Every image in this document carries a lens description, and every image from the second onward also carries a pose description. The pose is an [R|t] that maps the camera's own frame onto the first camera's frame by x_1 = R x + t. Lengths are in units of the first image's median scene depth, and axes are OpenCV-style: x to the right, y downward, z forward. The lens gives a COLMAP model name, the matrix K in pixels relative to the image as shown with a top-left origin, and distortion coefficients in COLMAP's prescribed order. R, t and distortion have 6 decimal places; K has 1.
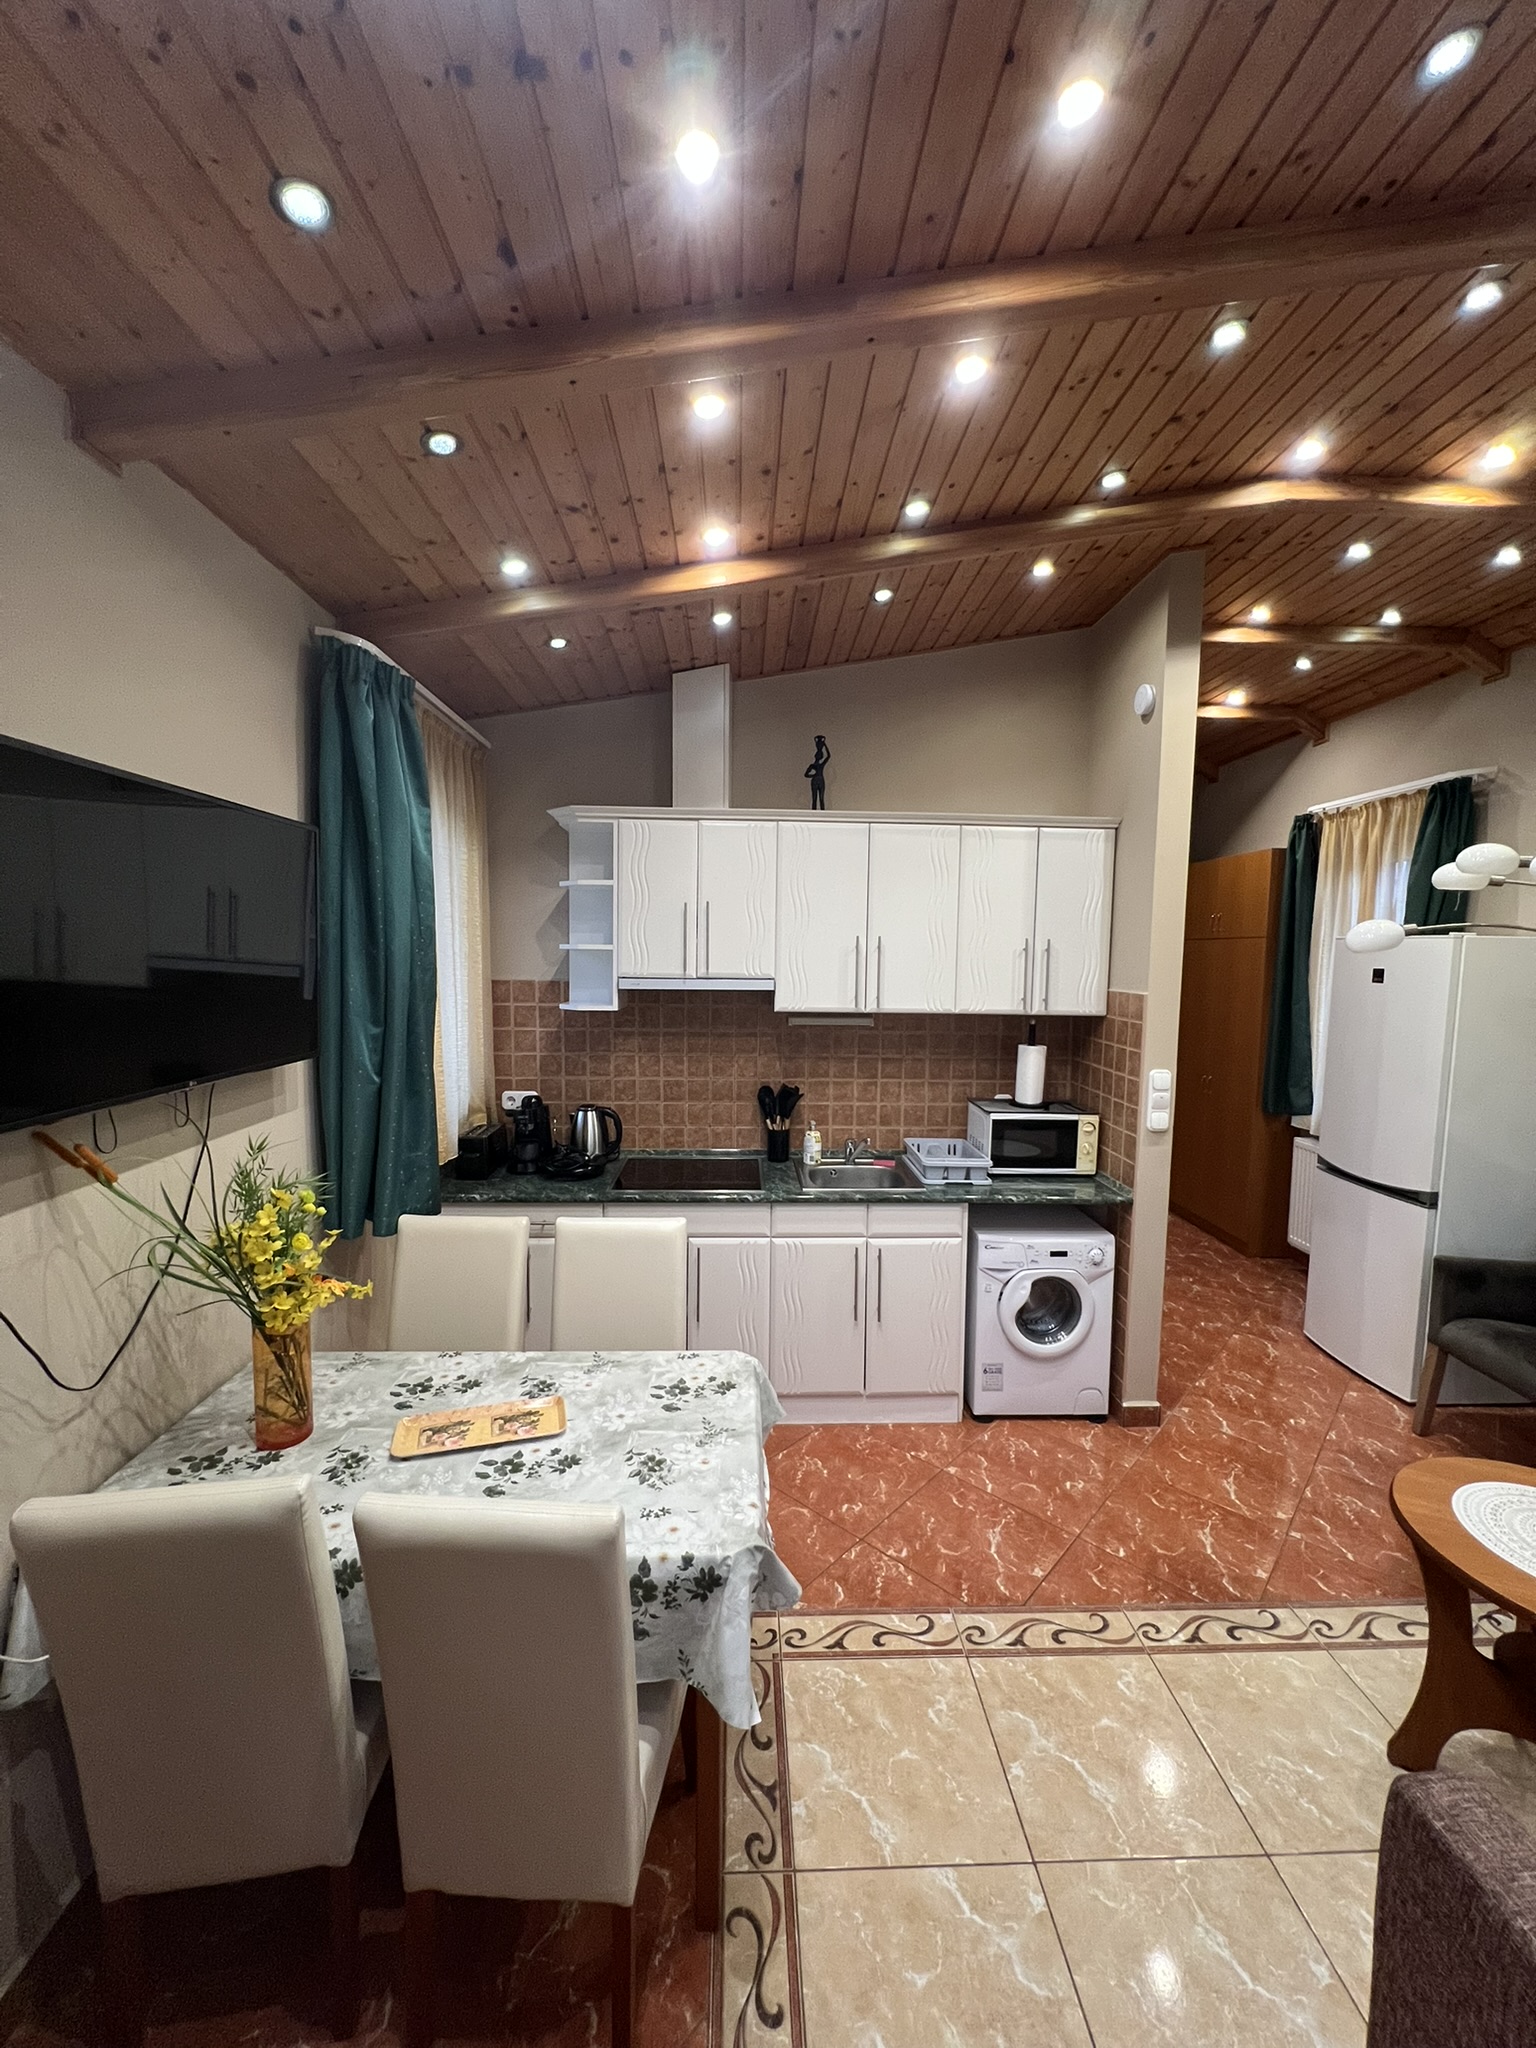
lens RADIAL K [[818.2, 0, 770.4], [0, 818.2, 1021.8], [0, 0, 1]] dist [-0.001734, 0.000306]
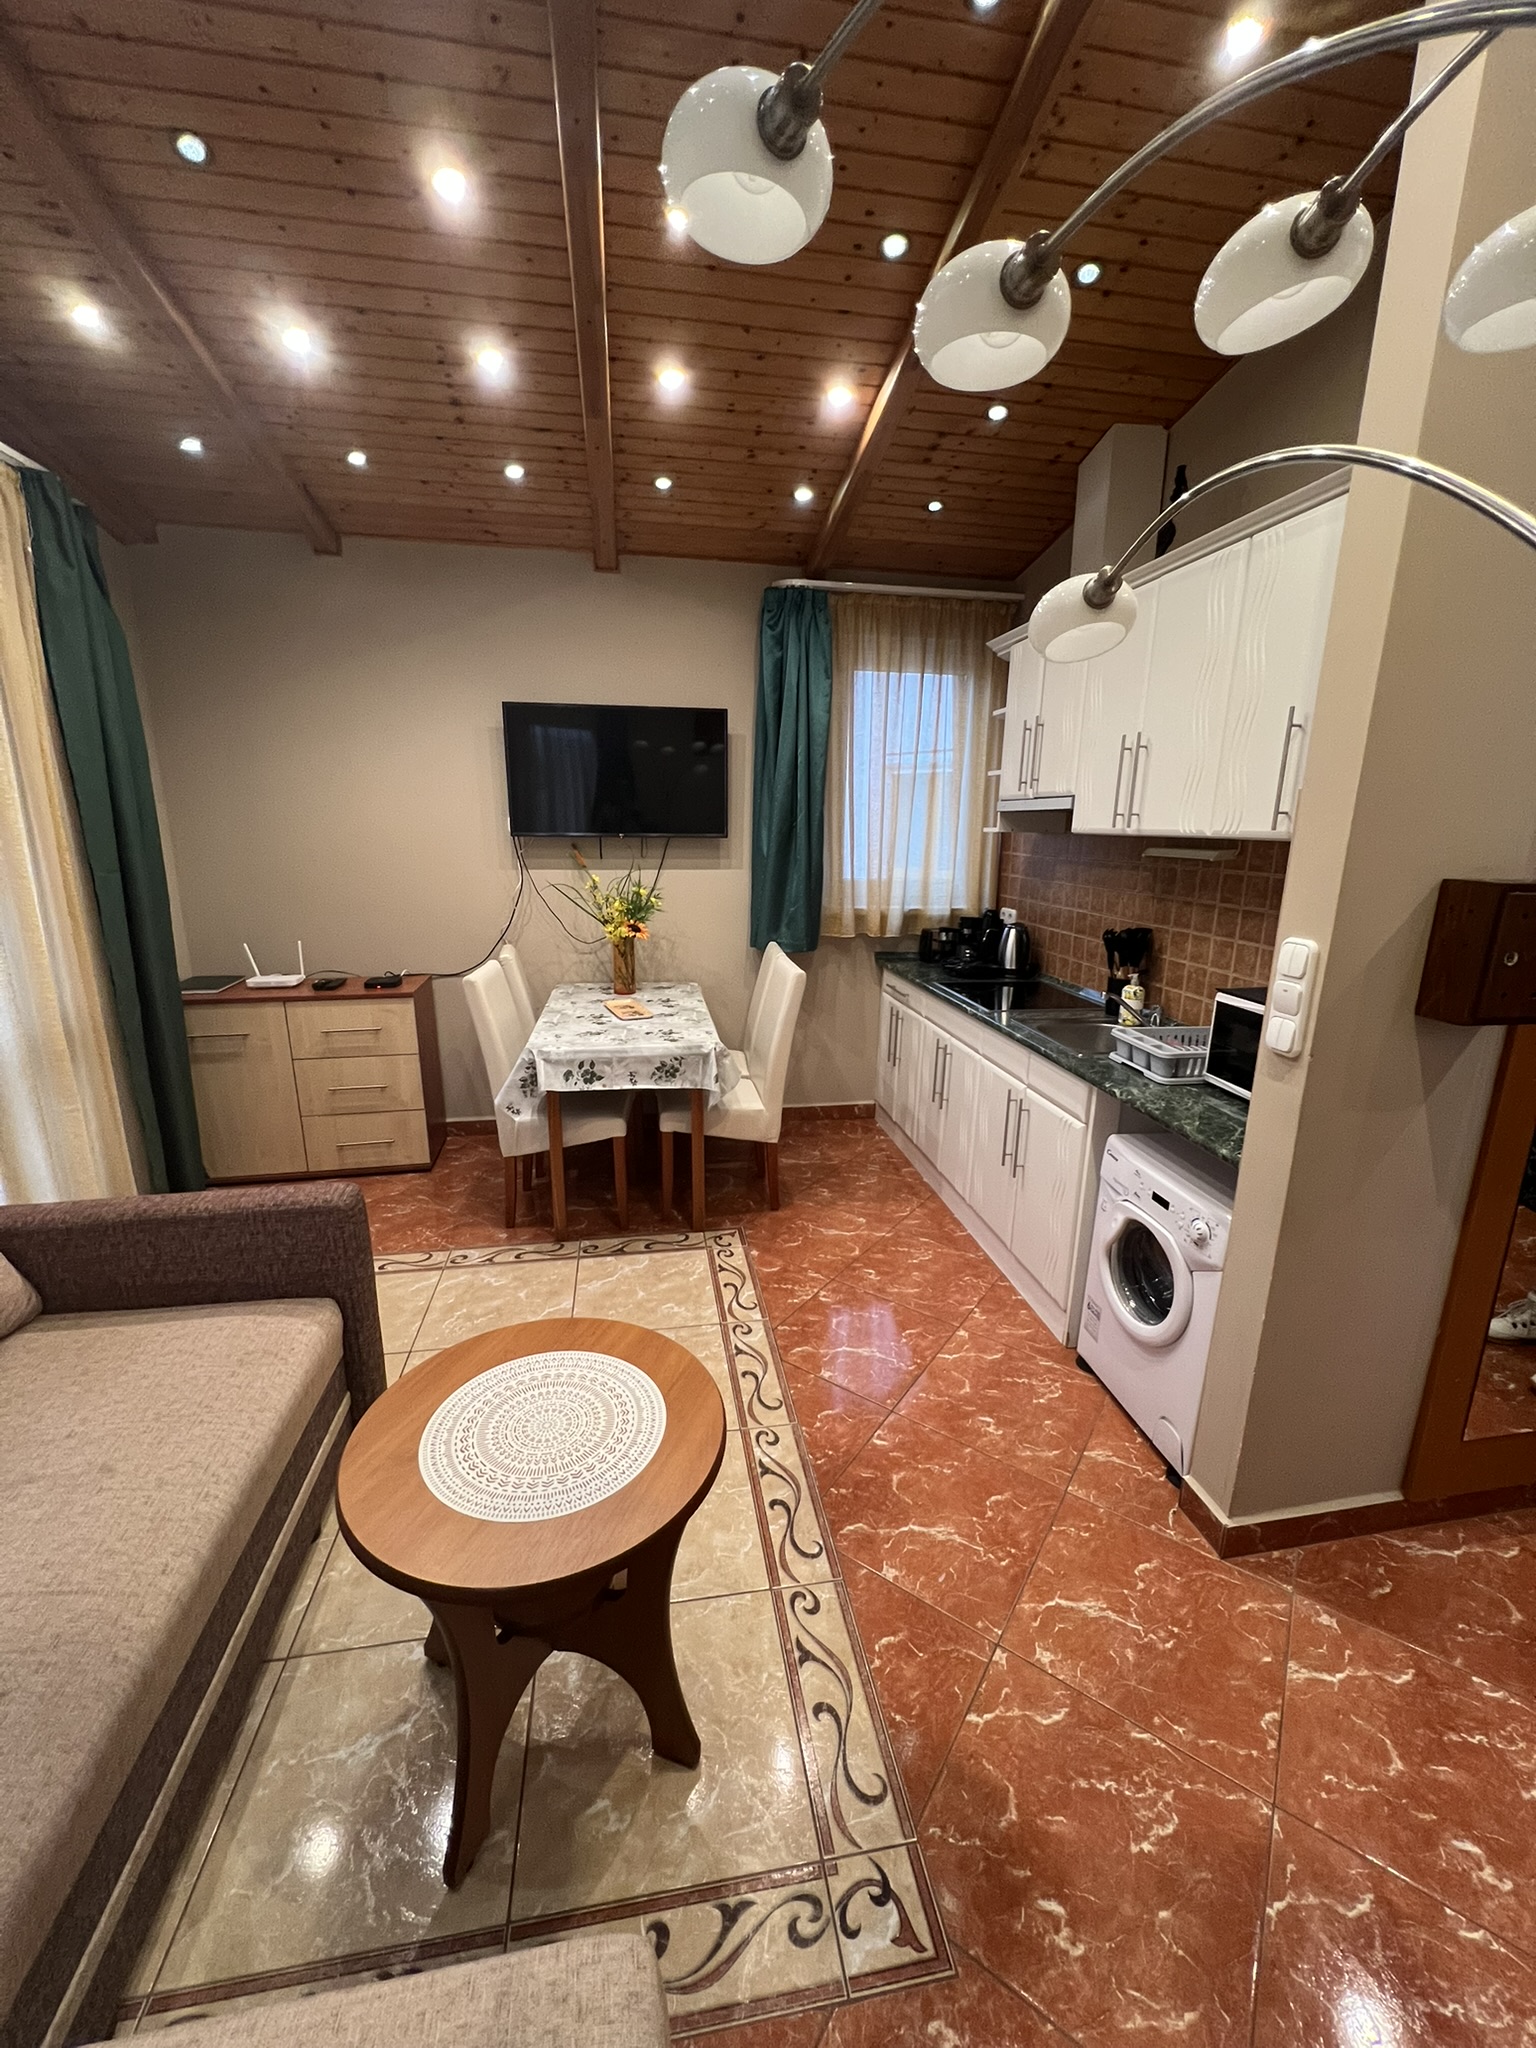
lens RADIAL K [[818.2, 0, 768.2], [0, 818.2, 1020.4], [0, 0, 1]] dist [-0.001734, 0.000306]
pose [[0.126322, 0.222247, -0.966772, 0.931678], [-0.095284, 0.972792, 0.211181, 0.031413], [0.987403, 0.065441, 0.144061, 0.585236]]
